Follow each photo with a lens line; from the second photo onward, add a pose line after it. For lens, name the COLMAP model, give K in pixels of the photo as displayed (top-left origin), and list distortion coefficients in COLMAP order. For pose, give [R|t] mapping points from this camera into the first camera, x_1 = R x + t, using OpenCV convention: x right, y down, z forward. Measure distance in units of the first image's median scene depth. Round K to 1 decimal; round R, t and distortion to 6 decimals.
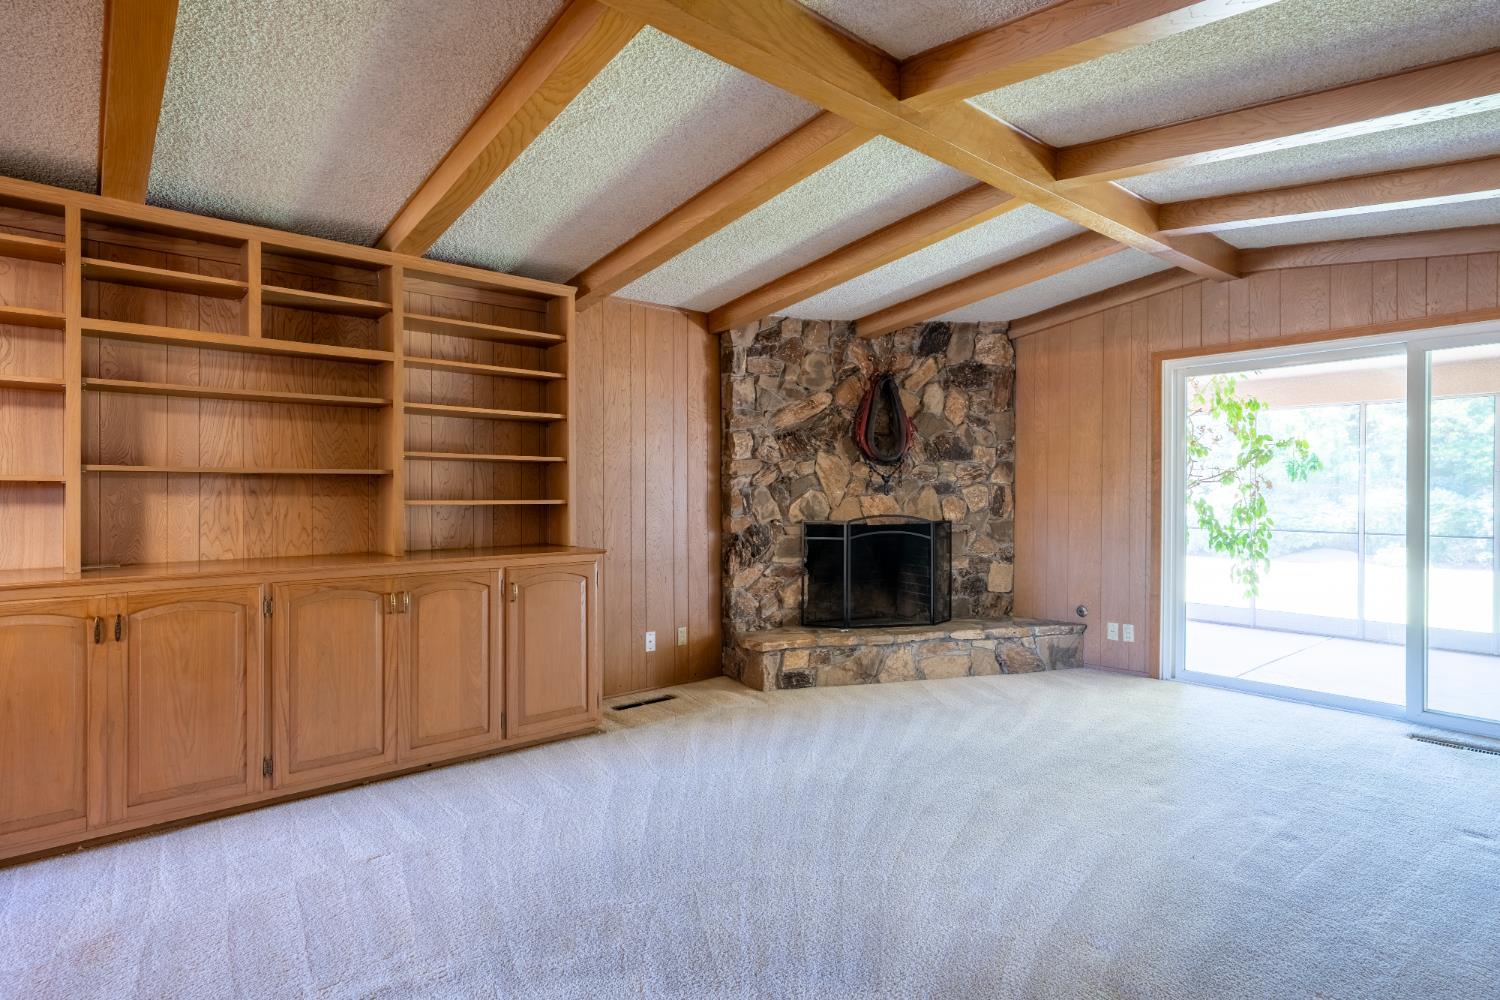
lens RADIAL K [[772.3, 0, 750.0], [0, 772.3, 500.0], [0, 0, 1]] dist [0.001518, -0.000005]
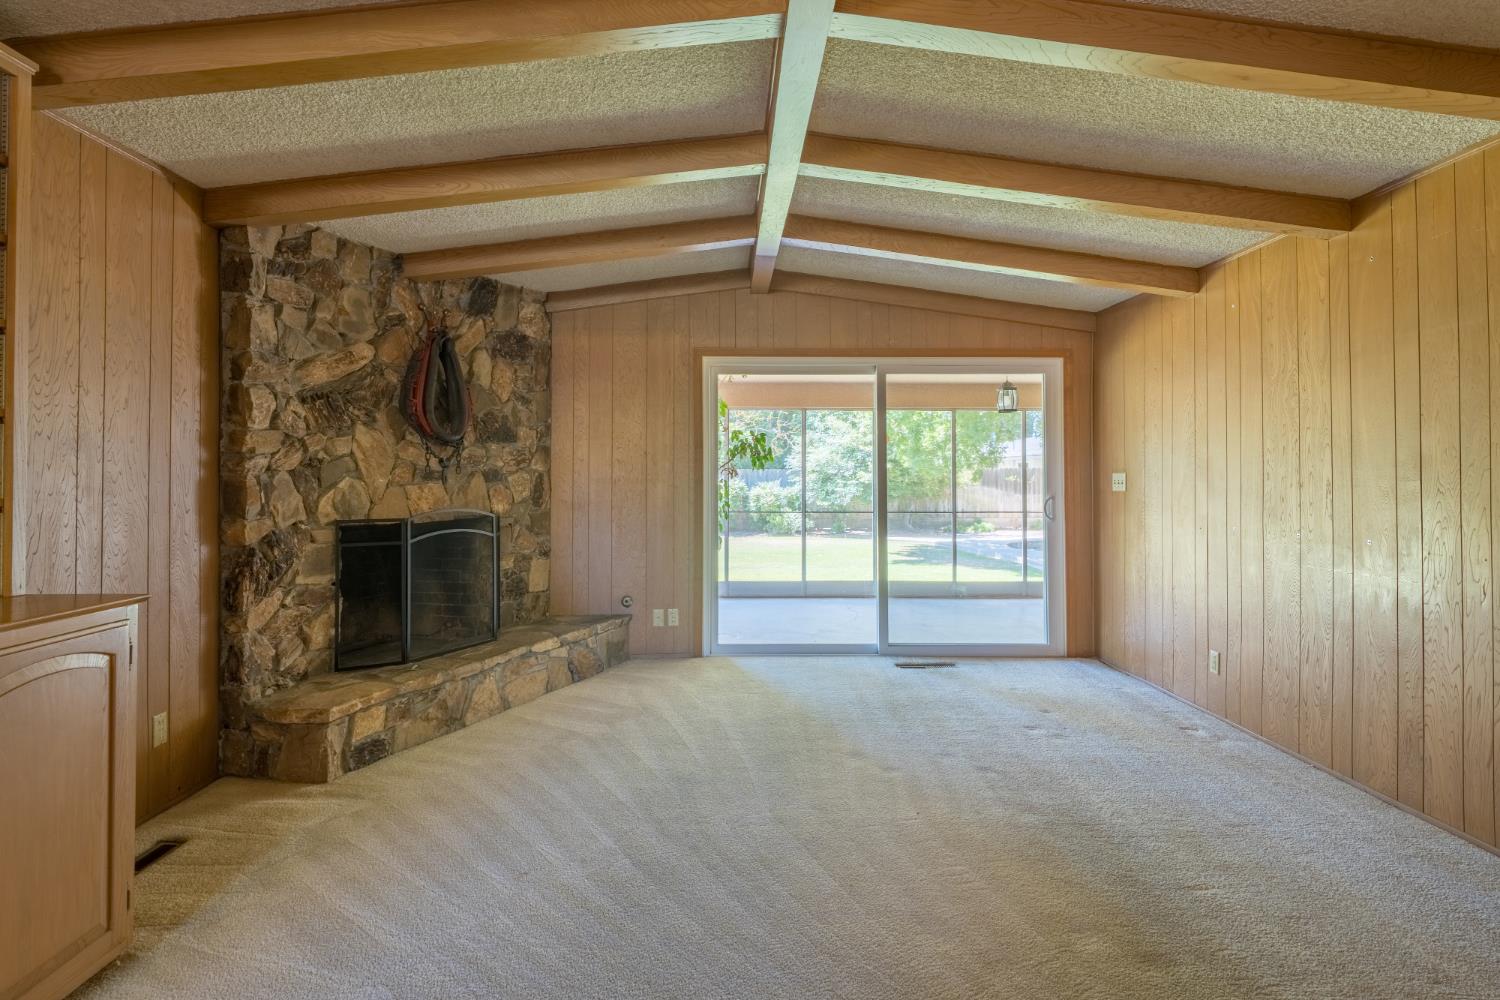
lens RADIAL K [[775.6, 0, 747.4], [0, 775.6, 466.0], [0, 0, 1]] dist [0.000846, -0.000394]
pose [[0.634376, 0.012276, 0.772927, -0.246963], [0.008214, 0.999710, -0.022619, -0.004332], [-0.772981, 0.020698, 0.634091, 0.270444]]
